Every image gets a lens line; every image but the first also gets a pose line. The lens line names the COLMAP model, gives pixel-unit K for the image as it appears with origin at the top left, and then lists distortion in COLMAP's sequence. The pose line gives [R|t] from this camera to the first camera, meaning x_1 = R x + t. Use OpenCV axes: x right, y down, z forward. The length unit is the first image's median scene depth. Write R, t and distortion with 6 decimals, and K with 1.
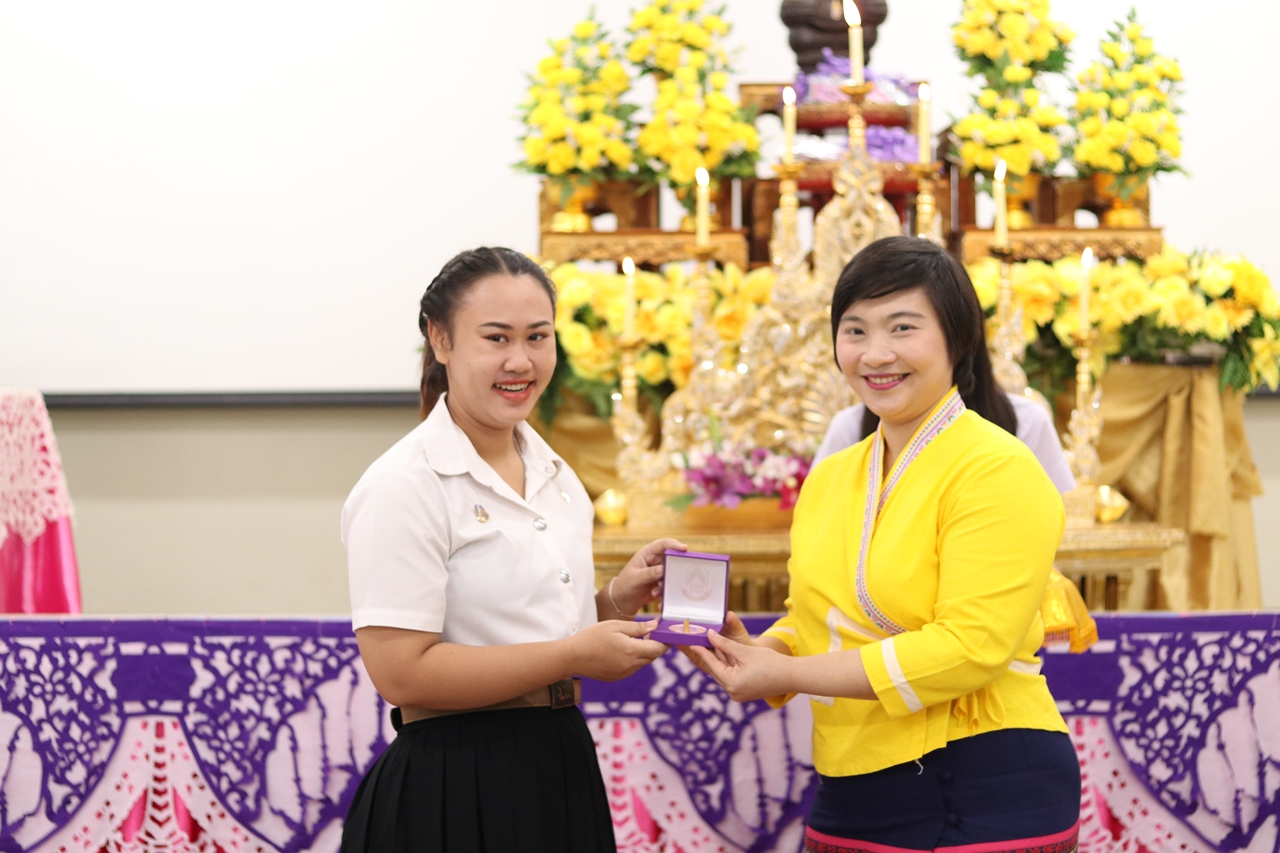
lens RADIAL K [[3011.3, 0, 640.0], [0, 3011.3, 426.5], [0, 0, 1]] dist [-0.075349, -0.298836]
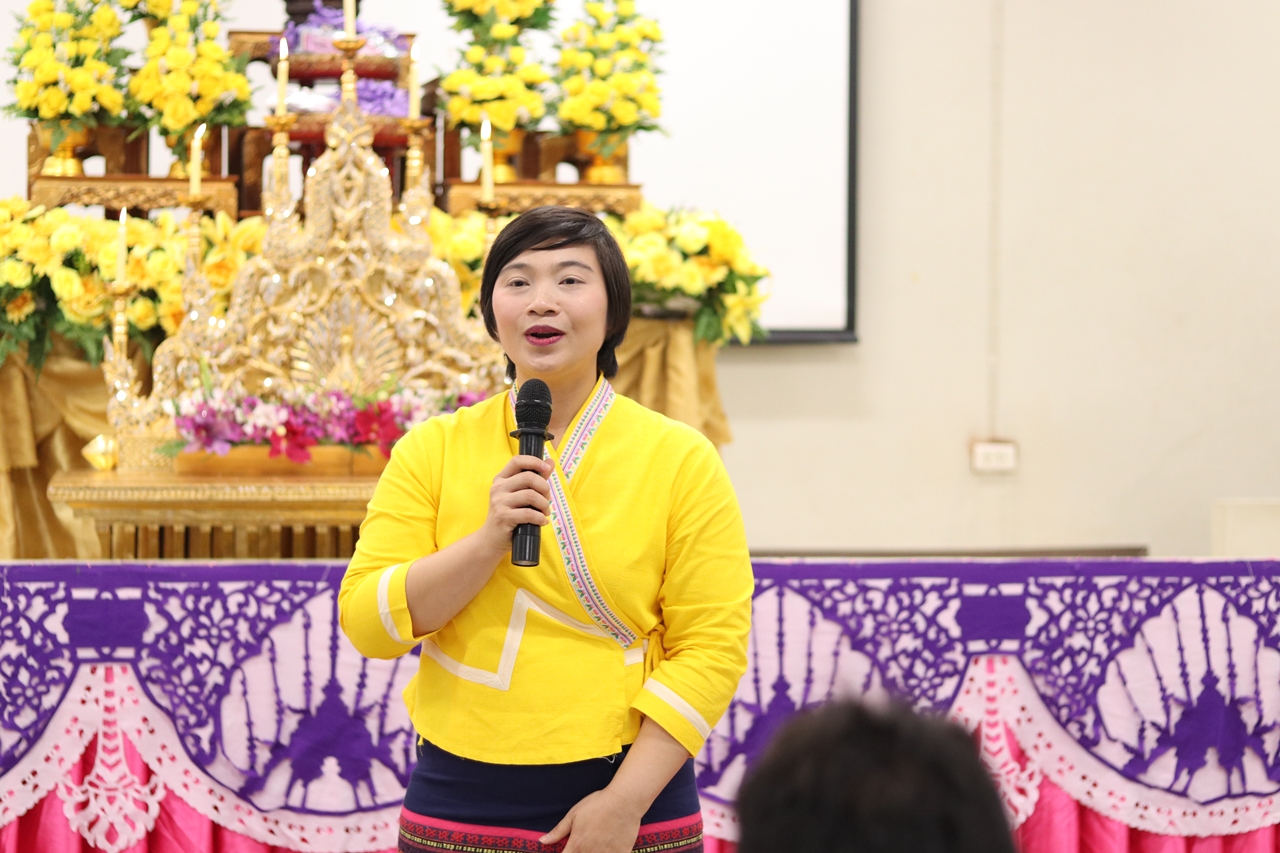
lens RADIAL K [[3011.3, 0, 640.0], [0, 3011.3, 426.5], [0, 0, 1]] dist [-0.075349, -0.298836]
pose [[0.983778, 0.009226, 0.179151, -0.011926], [-0.014319, 0.999529, 0.027156, -0.011469], [-0.178816, -0.029281, 0.983447, -0.023177]]
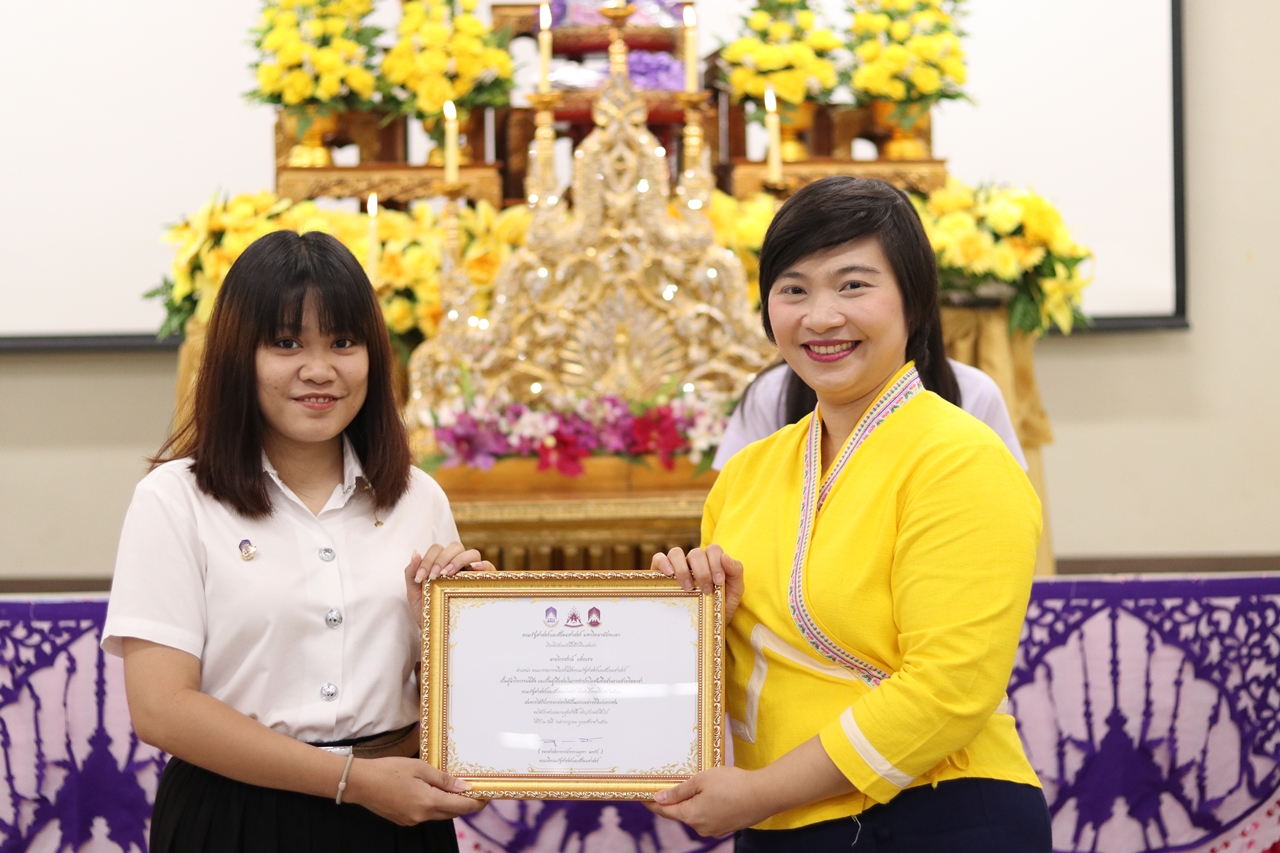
lens RADIAL K [[3011.3, 0, 640.0], [0, 3011.3, 426.5], [0, 0, 1]] dist [-0.075349, -0.298836]
pose [[0.996939, -0.010597, 0.077459, 0.006077], [0.008335, 0.999531, 0.029471, -0.012000], [-0.077735, -0.028735, 0.996560, 0.076582]]
